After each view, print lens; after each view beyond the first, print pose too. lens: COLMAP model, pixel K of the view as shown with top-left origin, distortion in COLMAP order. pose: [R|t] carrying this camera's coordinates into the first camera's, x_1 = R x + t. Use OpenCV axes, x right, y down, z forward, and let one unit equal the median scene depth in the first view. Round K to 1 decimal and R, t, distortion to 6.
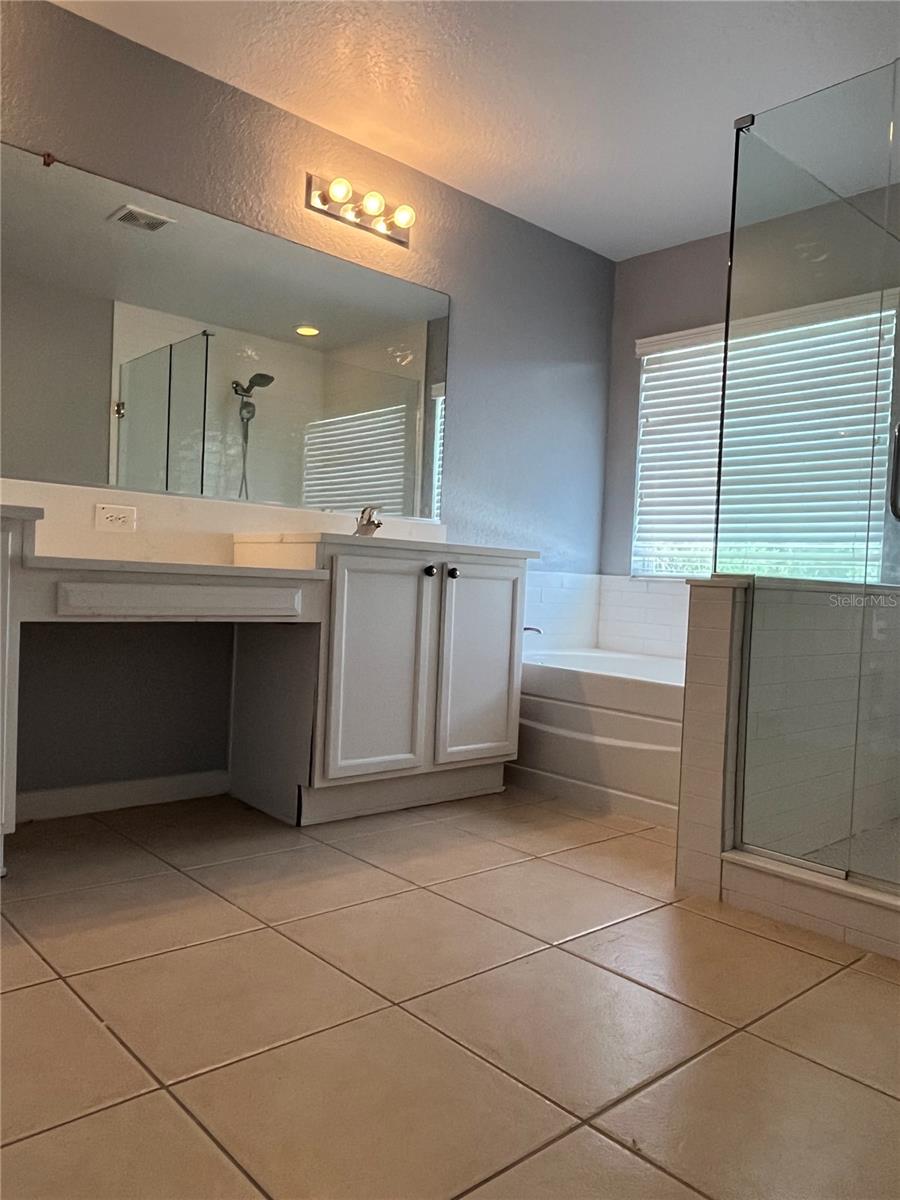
lens RADIAL K [[855.7, 0, 445.9], [0, 855.7, 600.0], [0, 0, 1]] dist [-0.000900, 0.001055]
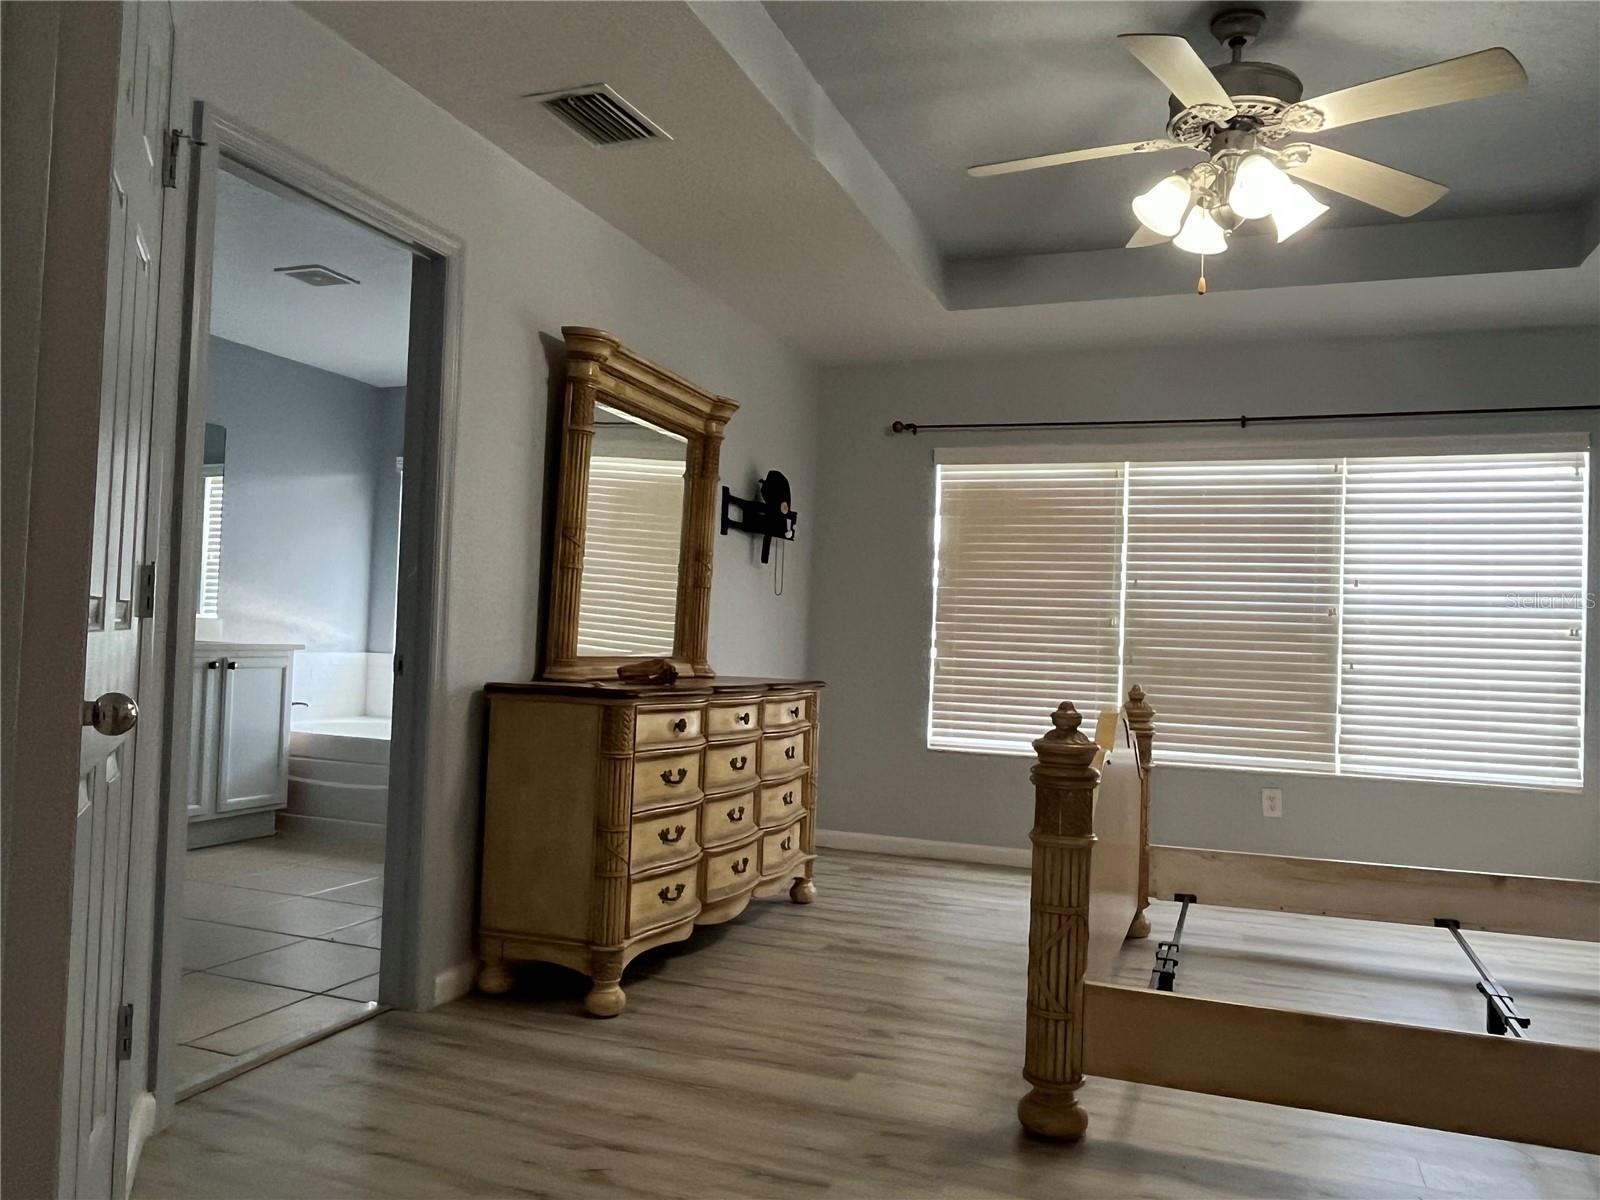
lens RADIAL K [[1140.9, 0, 786.1], [0, 1140.9, 602.1], [0, 0, 1]] dist [-0.000900, 0.001055]
pose [[0.887898, 0.001004, 0.460038, -0.039182], [0.014816, 0.999416, -0.030777, -0.057958], [-0.459801, 0.034143, 0.887365, -0.886637]]
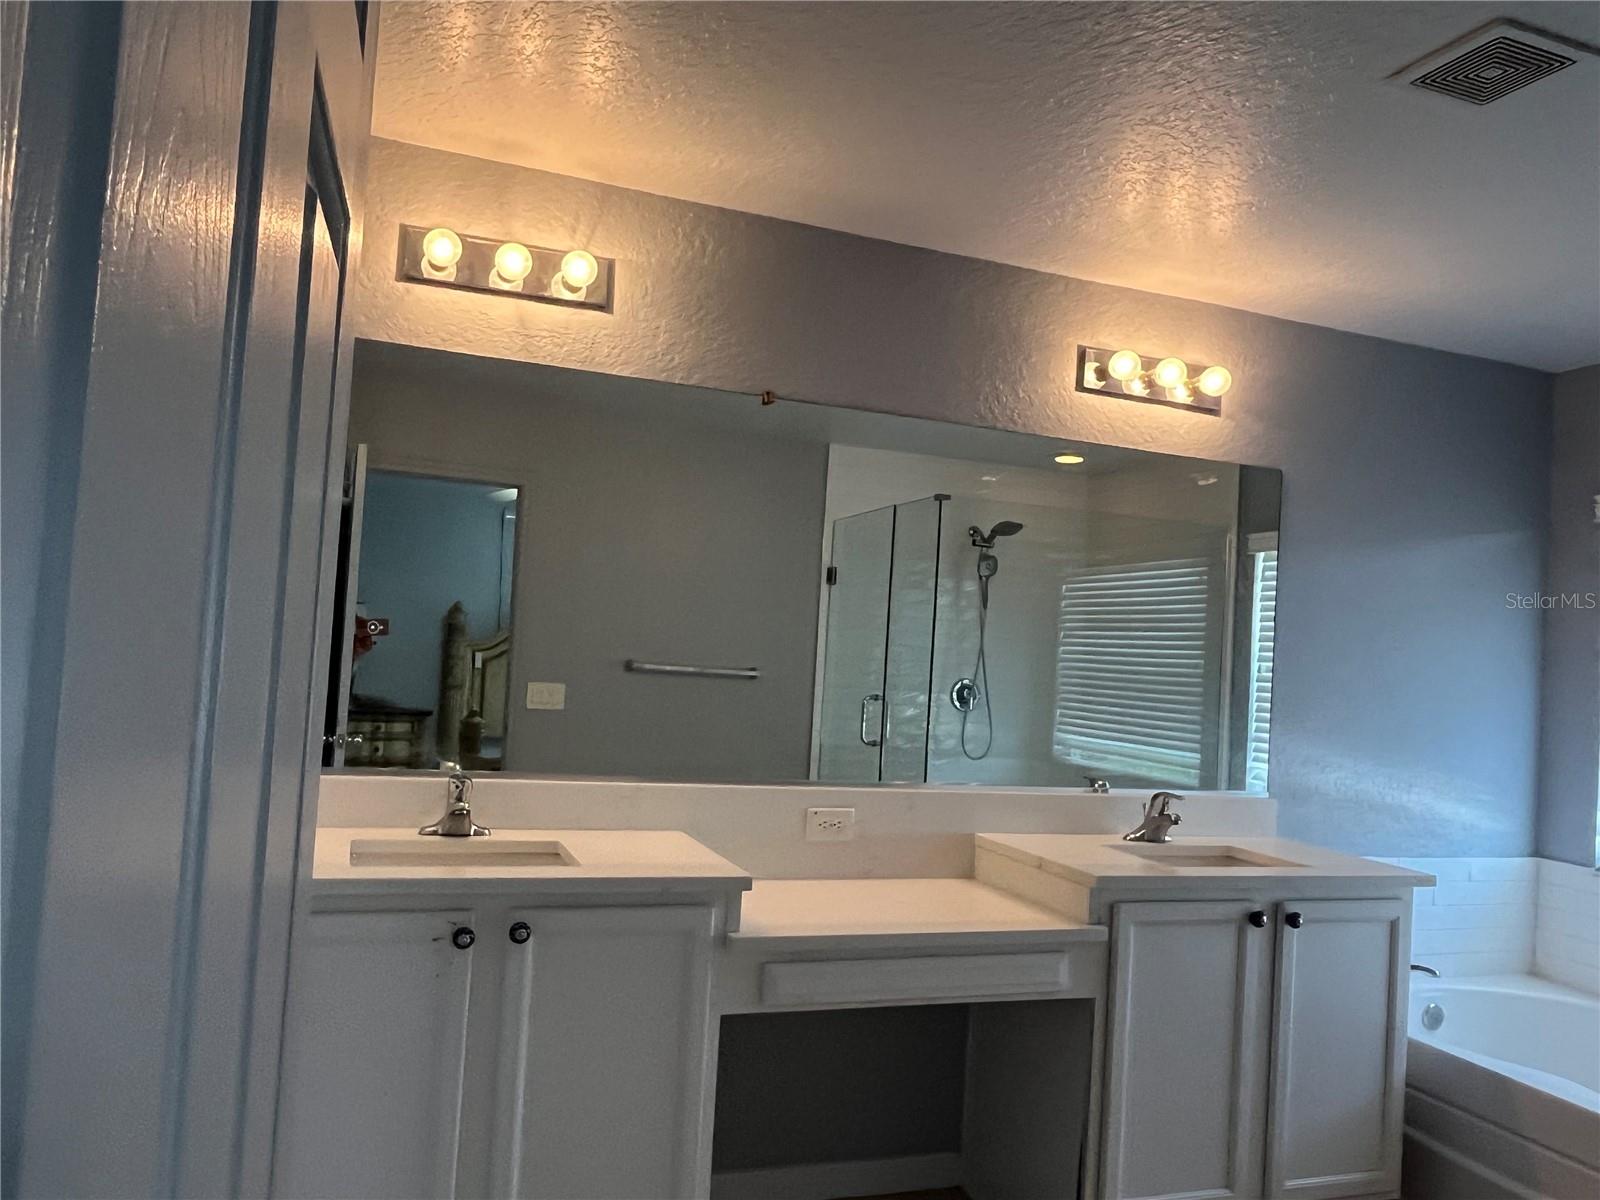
lens RADIAL K [[1140.9, 0, 792.8], [0, 1140.9, 600.3], [0, 0, 1]] dist [-0.000900, 0.001055]
pose [[0.926283, -0.001656, -0.376826, -0.016583], [-0.033154, 0.995755, -0.085871, -0.177323], [0.375368, 0.092034, 0.922295, -0.003972]]
